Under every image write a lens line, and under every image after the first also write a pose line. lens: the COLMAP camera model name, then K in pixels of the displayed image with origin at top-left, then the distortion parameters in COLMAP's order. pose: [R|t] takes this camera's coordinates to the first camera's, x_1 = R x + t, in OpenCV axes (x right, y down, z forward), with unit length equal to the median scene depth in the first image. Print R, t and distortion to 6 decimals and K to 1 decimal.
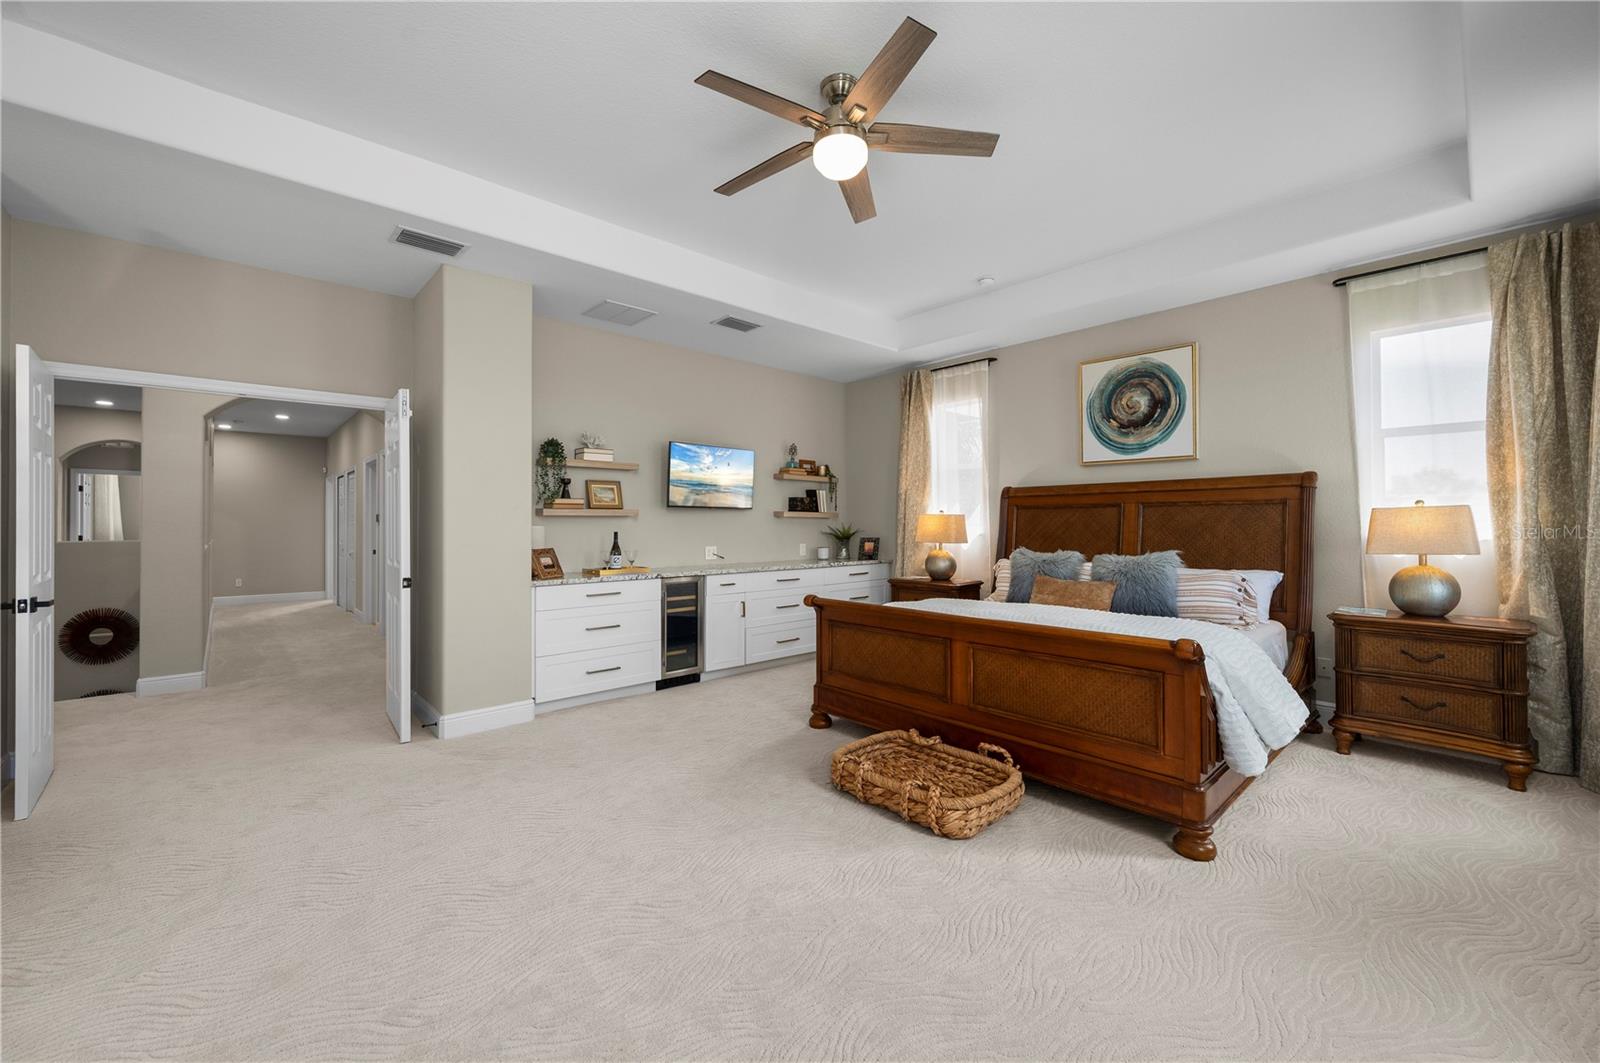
lens RADIAL K [[631.5, 0, 785.8], [0, 631.5, 515.2], [0, 0, 1]] dist [0.001792, -0.000983]
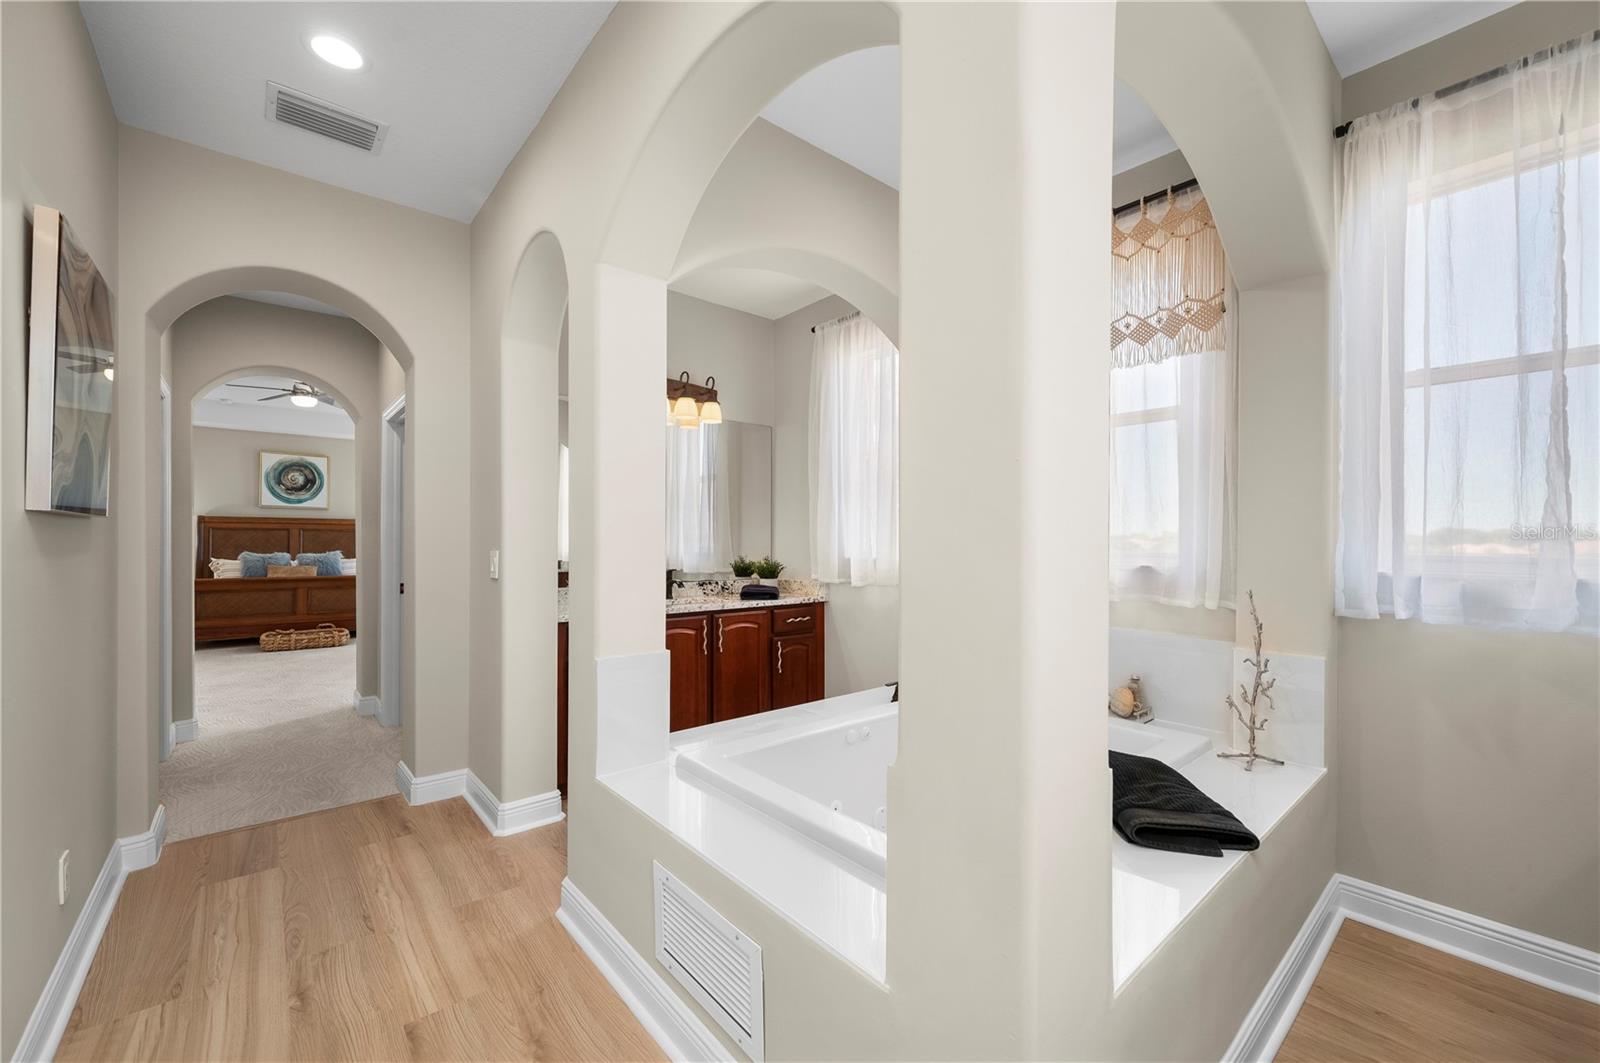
lens RADIAL K [[631.5, 0, 791.0], [0, 631.5, 541.8], [0, 0, 1]] dist [0.001792, -0.000983]
pose [[0.021039, 0.003857, 0.999771, -1.422186], [-0.017619, 0.999839, -0.003487, 0.001427], [-0.999623, -0.017542, 0.021104, -0.614497]]
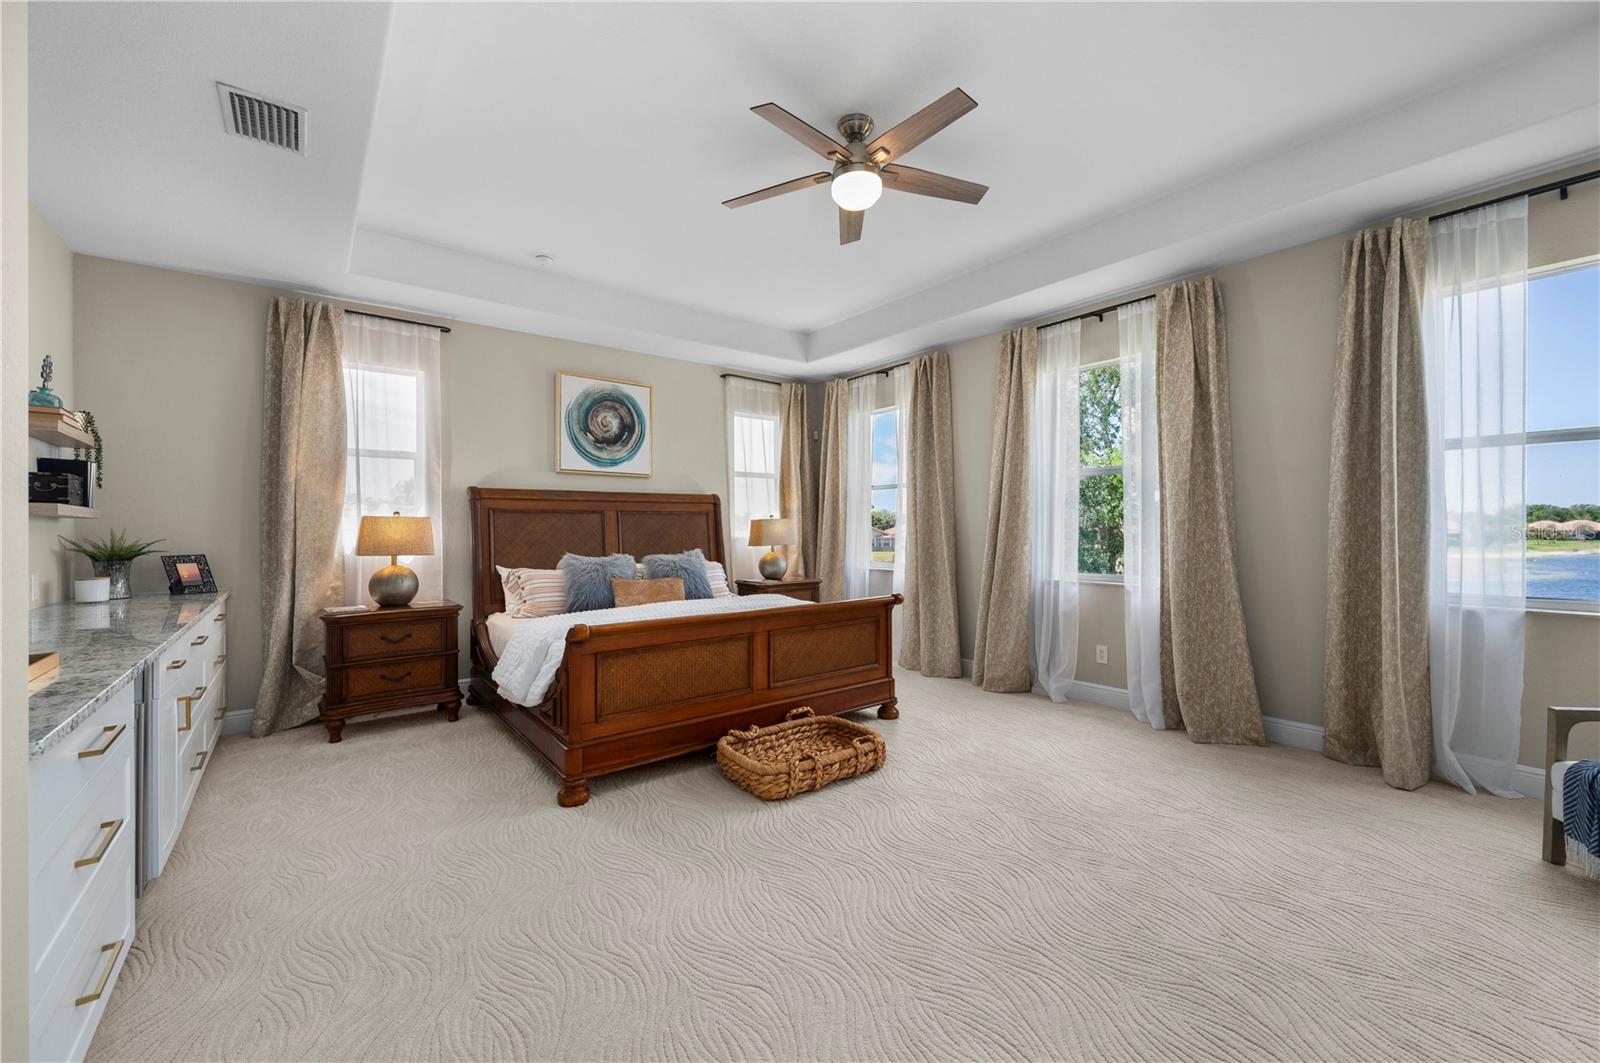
lens RADIAL K [[631.5, 0, 787.6], [0, 631.5, 539.6], [0, 0, 1]] dist [0.001792, -0.000983]
pose [[0.074527, -0.017765, 0.997061, -0.568306], [-0.008583, 0.999793, 0.018456, 0.009356], [-0.997182, -0.009933, 0.074359, 0.595638]]
